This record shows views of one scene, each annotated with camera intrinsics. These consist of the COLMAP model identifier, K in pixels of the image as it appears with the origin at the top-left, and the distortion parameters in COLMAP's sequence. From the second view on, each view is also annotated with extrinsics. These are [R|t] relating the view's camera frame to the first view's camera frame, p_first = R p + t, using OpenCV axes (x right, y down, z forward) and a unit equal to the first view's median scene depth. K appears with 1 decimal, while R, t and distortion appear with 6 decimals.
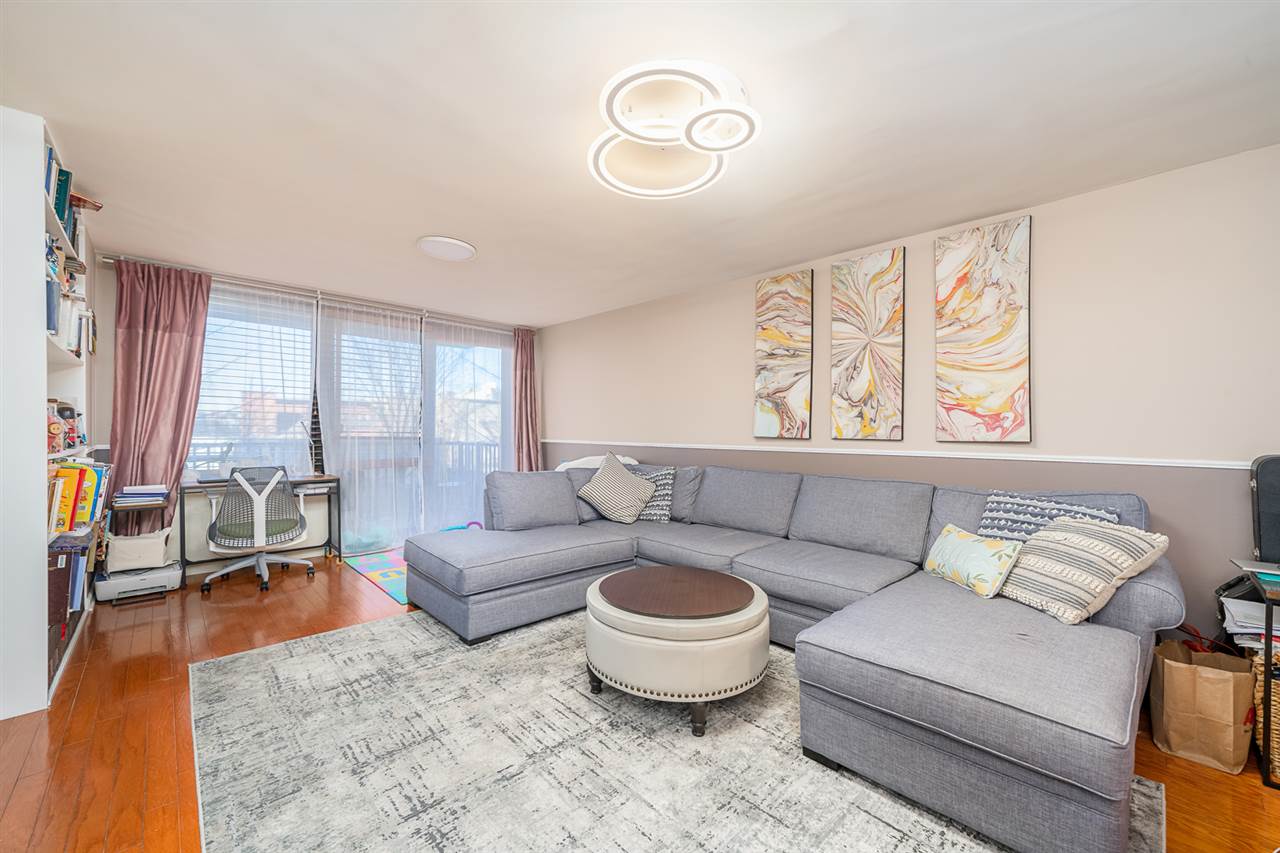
lens RADIAL K [[499.5, 0, 641.7], [0, 499.5, 434.0], [0, 0, 1]] dist [-0.002729, -0.000248]
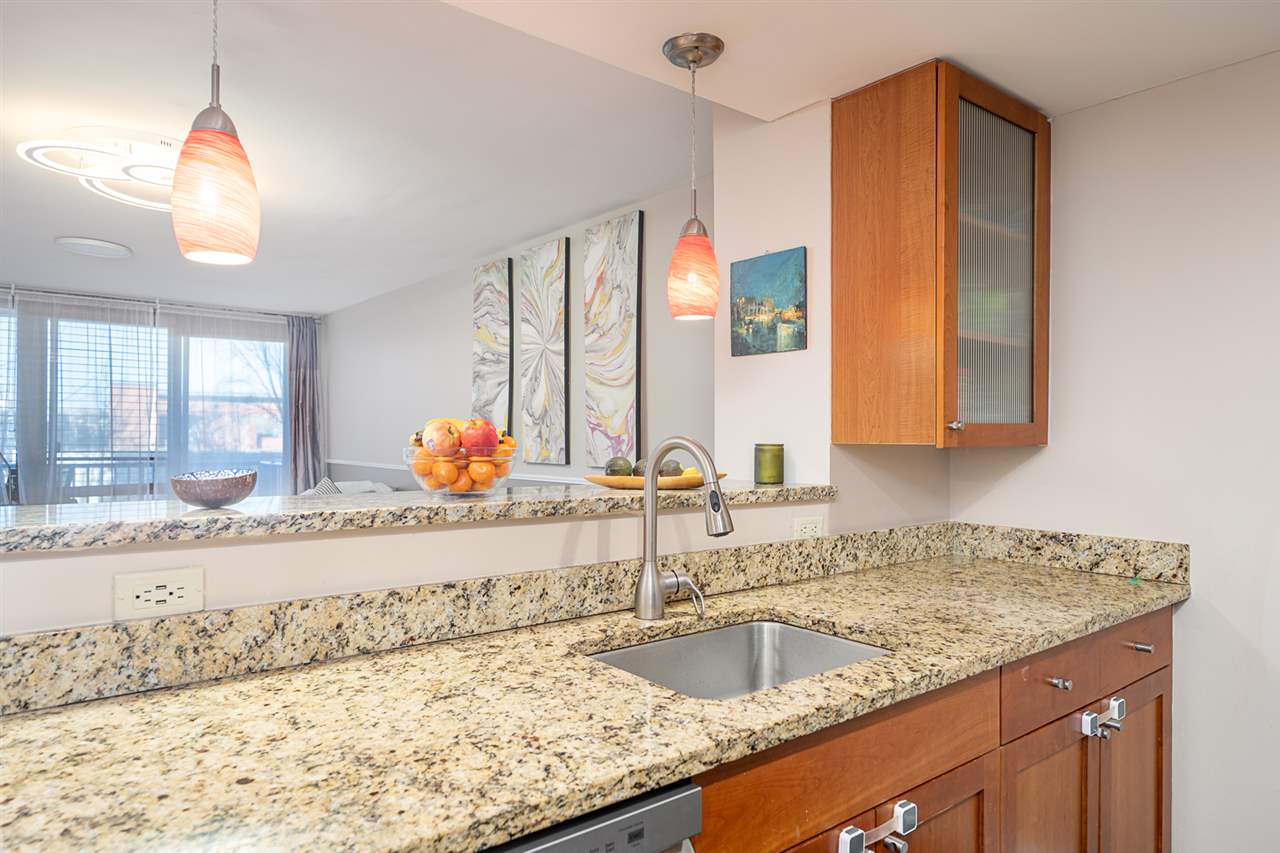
lens RADIAL K [[794.2, 0, 641.7], [0, 794.2, 434.2], [0, 0, 1]] dist [0.000038, 0.001708]
pose [[0.995360, -0.004815, -0.096105, 0.680940], [0.003818, 0.999937, -0.010550, -0.022133], [0.096150, 0.010134, 0.995315, -0.288968]]
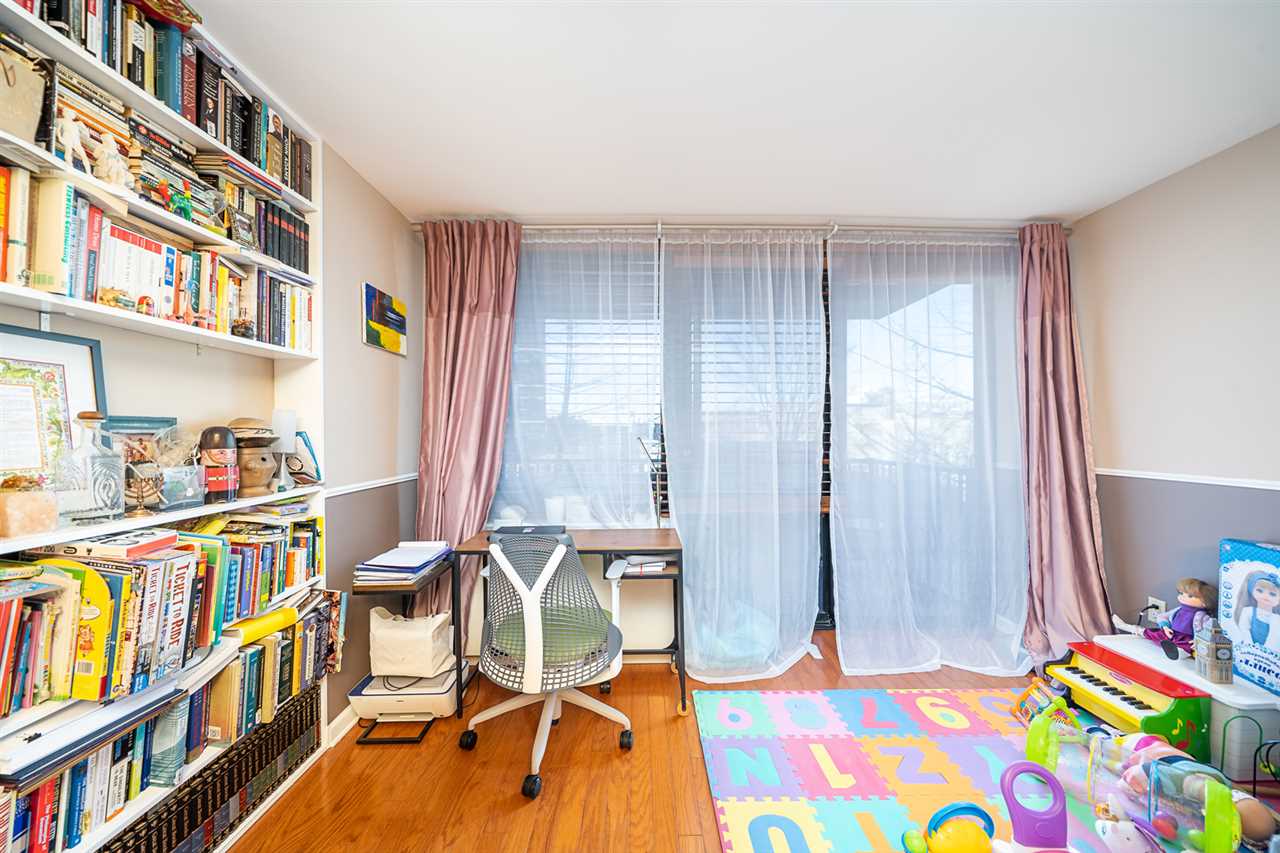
lens RADIAL K [[436.5, 0, 641.1], [0, 436.5, 432.2], [0, 0, 1]] dist [-0.001433, -0.000078]
pose [[0.723884, -0.012946, -0.689800, -0.386931], [0.006350, 0.999907, -0.012102, -0.031226], [0.689893, 0.004380, 0.723898, 0.772626]]
